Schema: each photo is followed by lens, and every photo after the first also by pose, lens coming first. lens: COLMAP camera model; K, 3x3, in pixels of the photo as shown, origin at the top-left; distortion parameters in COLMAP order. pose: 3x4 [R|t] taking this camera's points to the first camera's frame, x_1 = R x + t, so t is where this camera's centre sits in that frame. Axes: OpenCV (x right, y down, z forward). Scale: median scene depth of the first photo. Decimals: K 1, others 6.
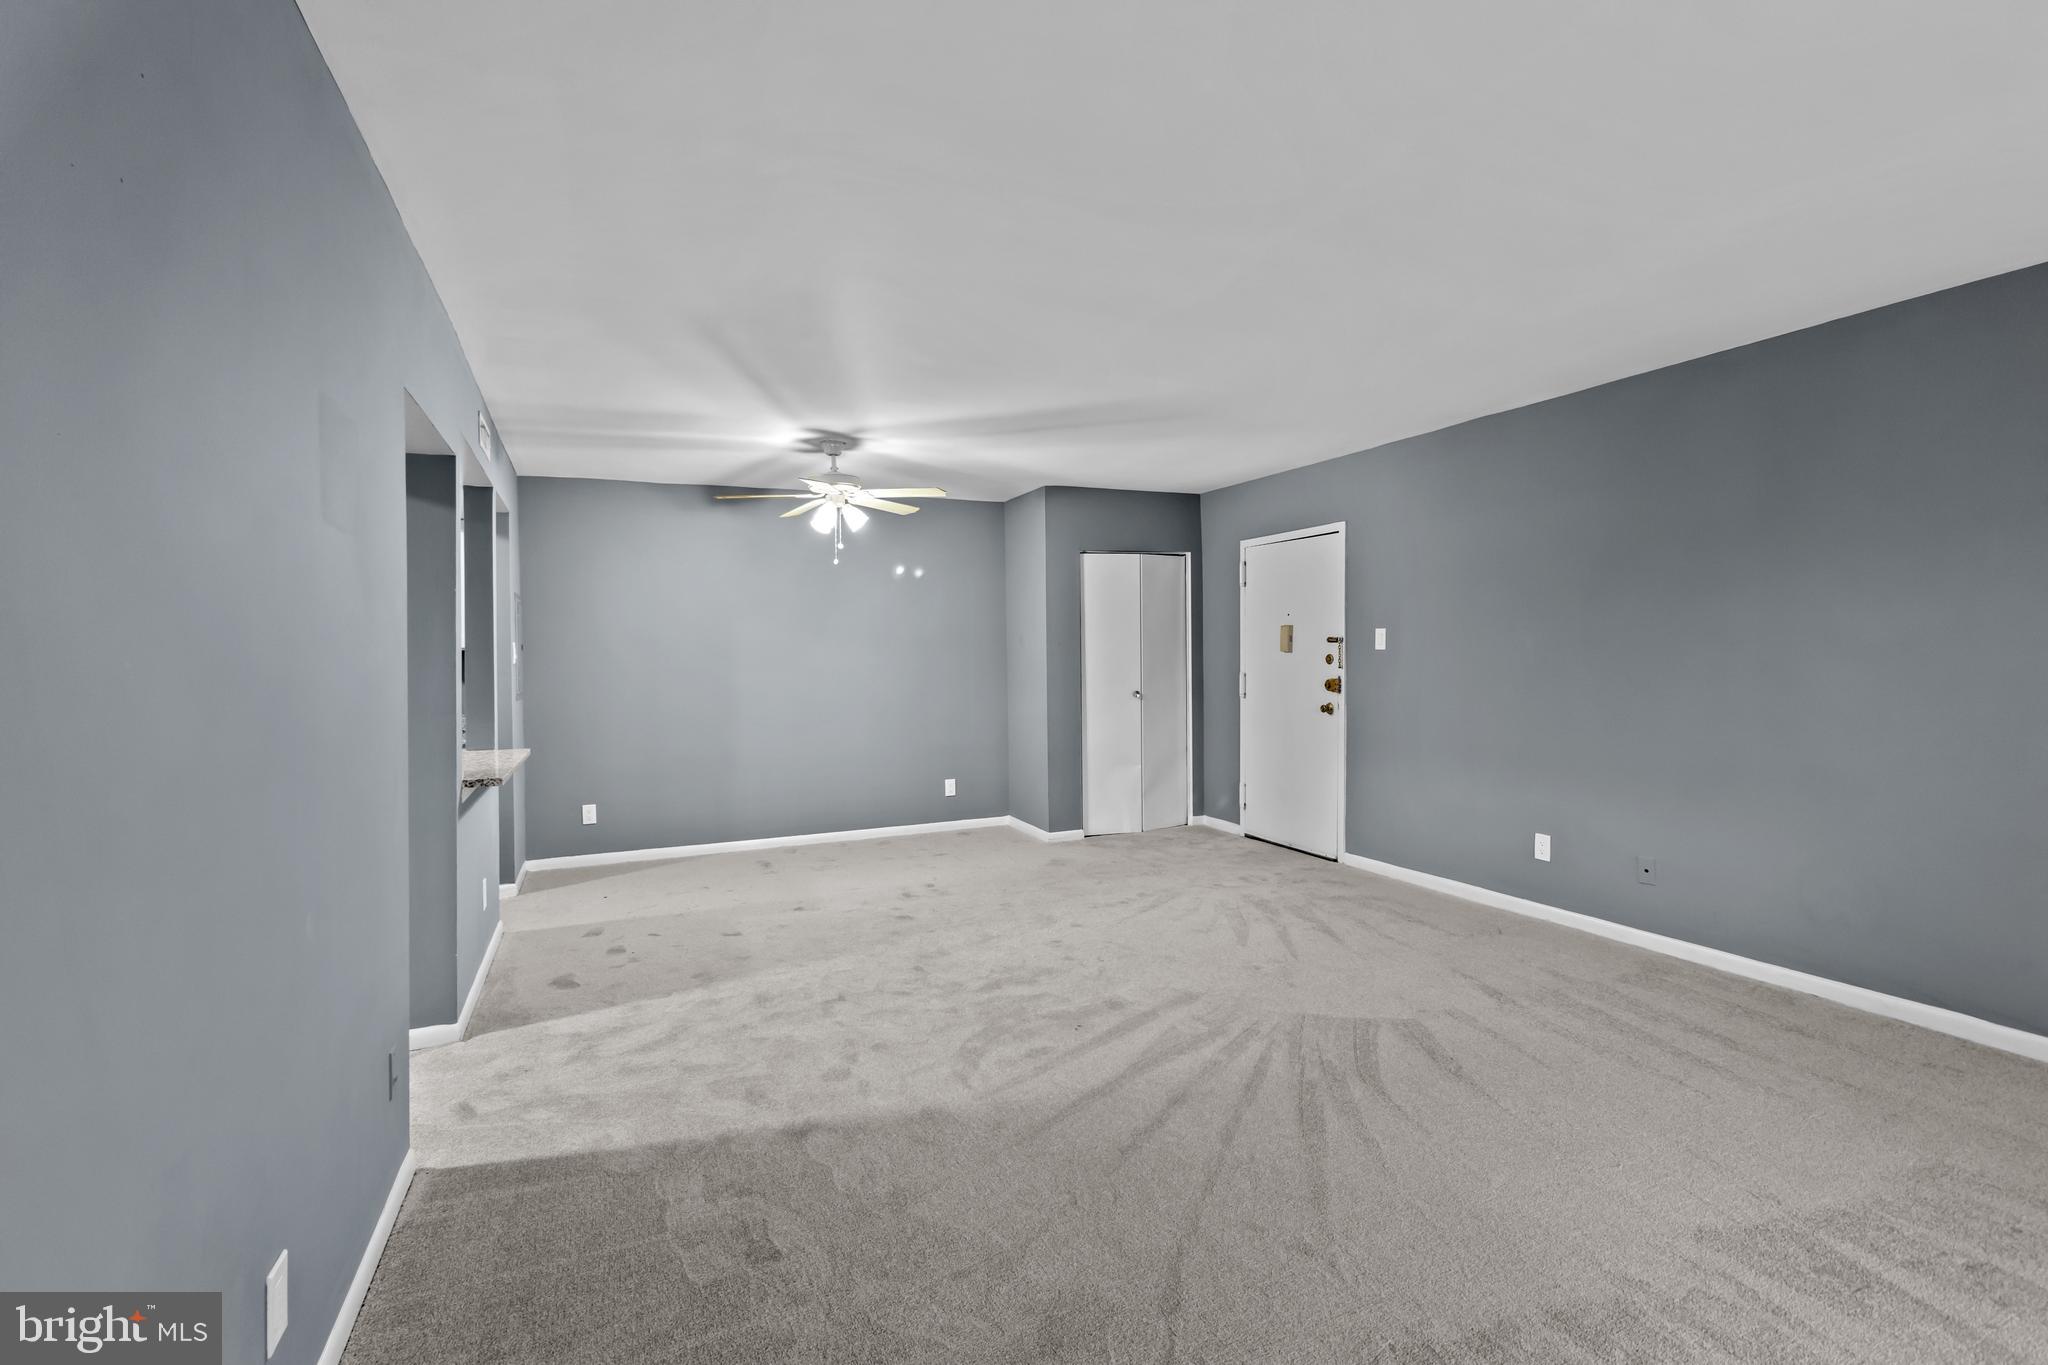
lens RADIAL K [[948.1, 0, 1018.3], [0, 948.1, 661.8], [0, 0, 1]] dist [-0.000570, 0.000032]
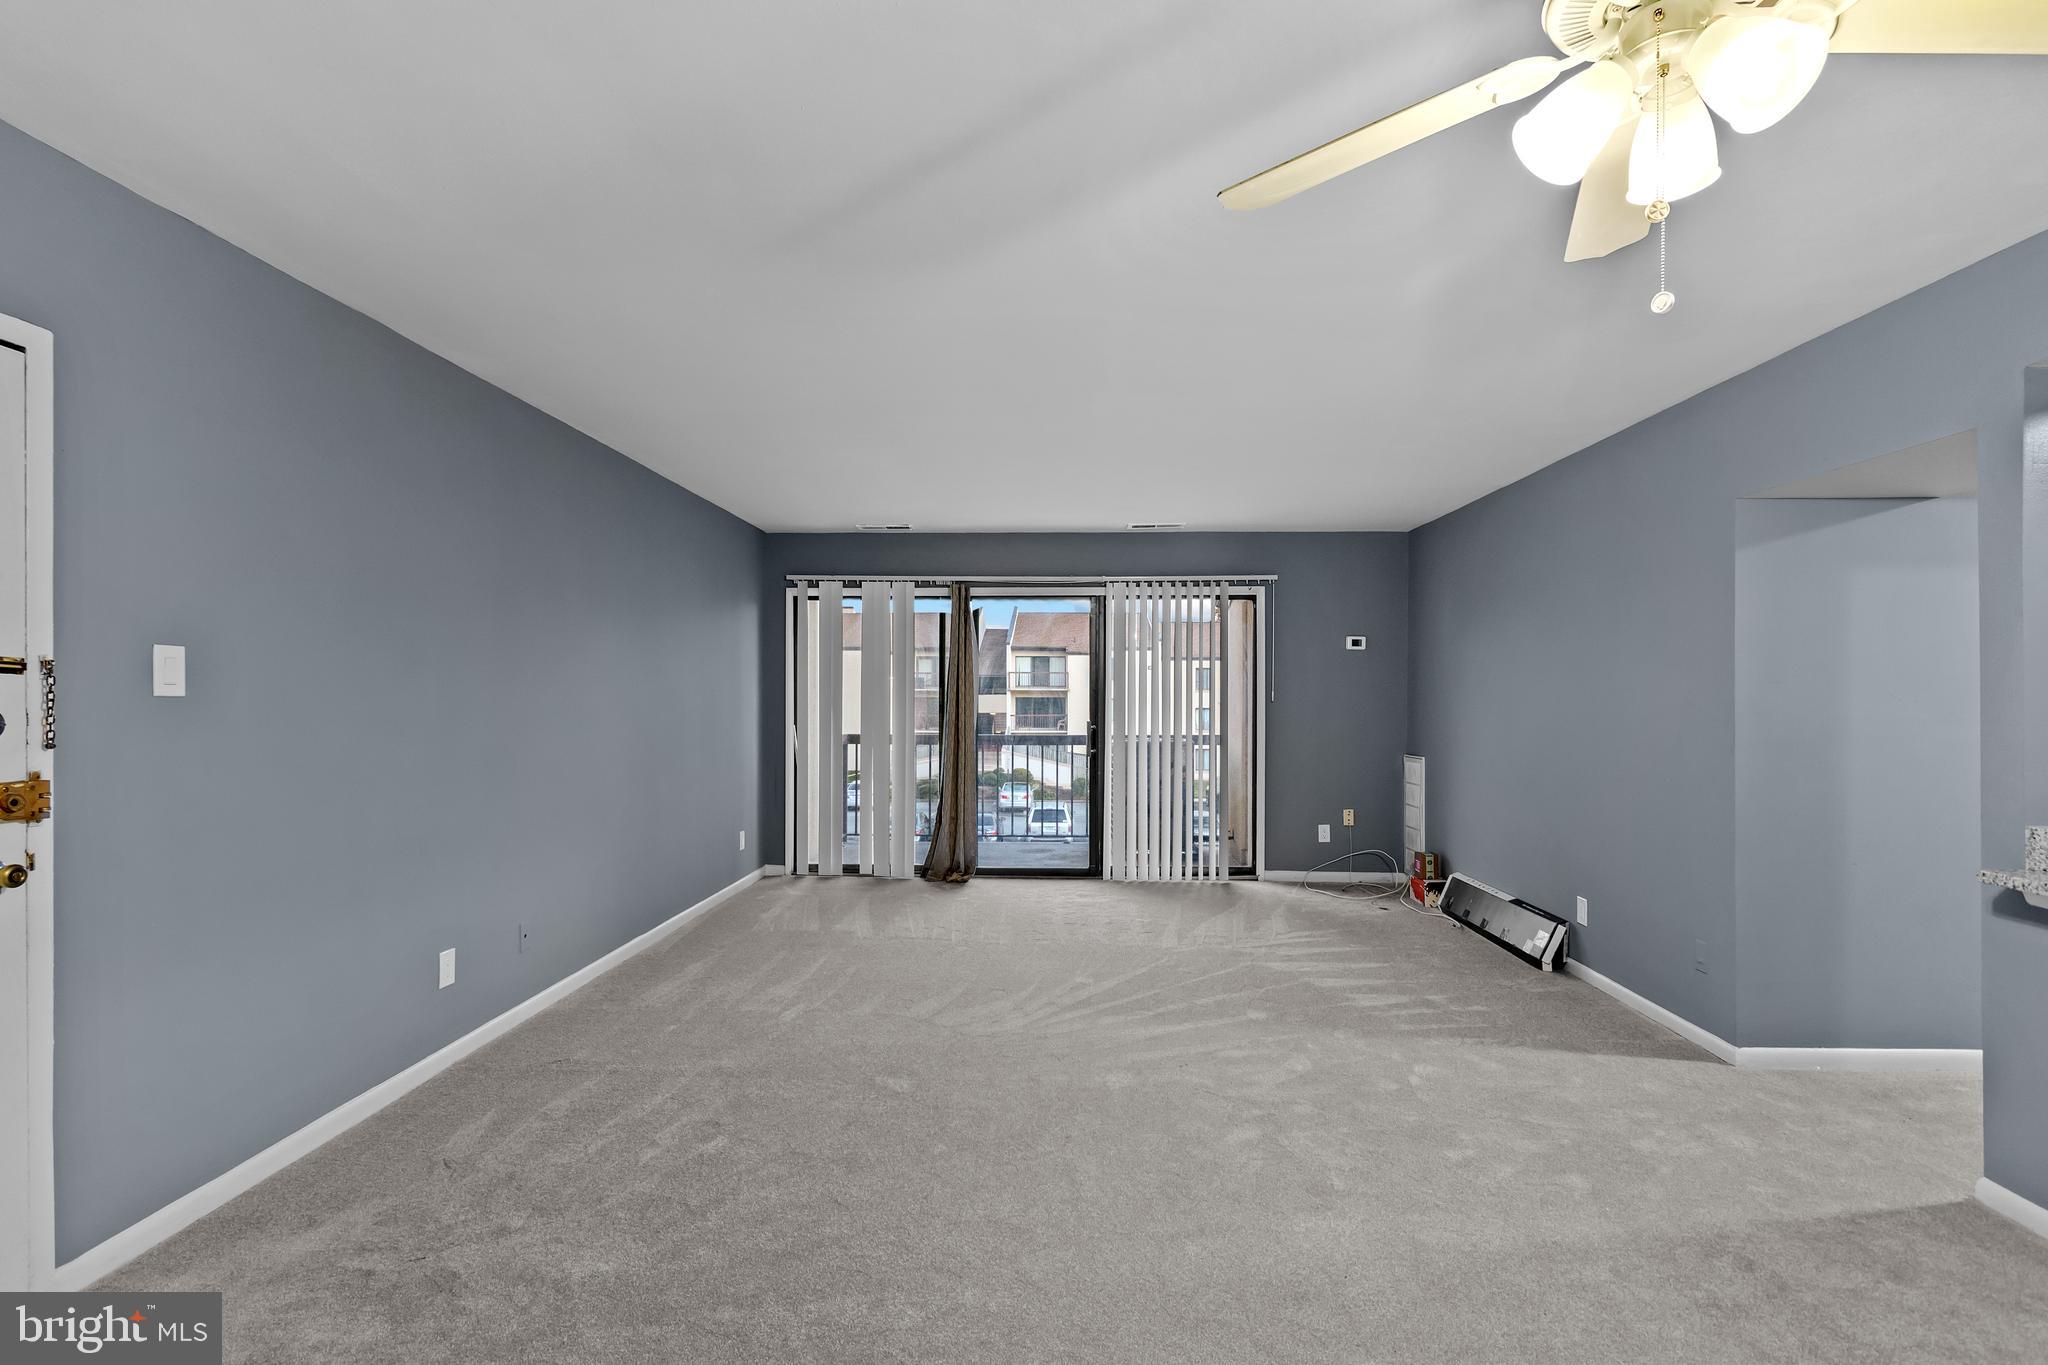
lens RADIAL K [[948.1, 0, 1018.3], [0, 948.1, 661.8], [0, 0, 1]] dist [-0.000570, 0.000032]
pose [[-0.902048, 0.020115, 0.431166, -0.135634], [0.009525, 0.999598, -0.026707, -0.013089], [-0.431530, -0.019984, -0.901877, 1.215439]]
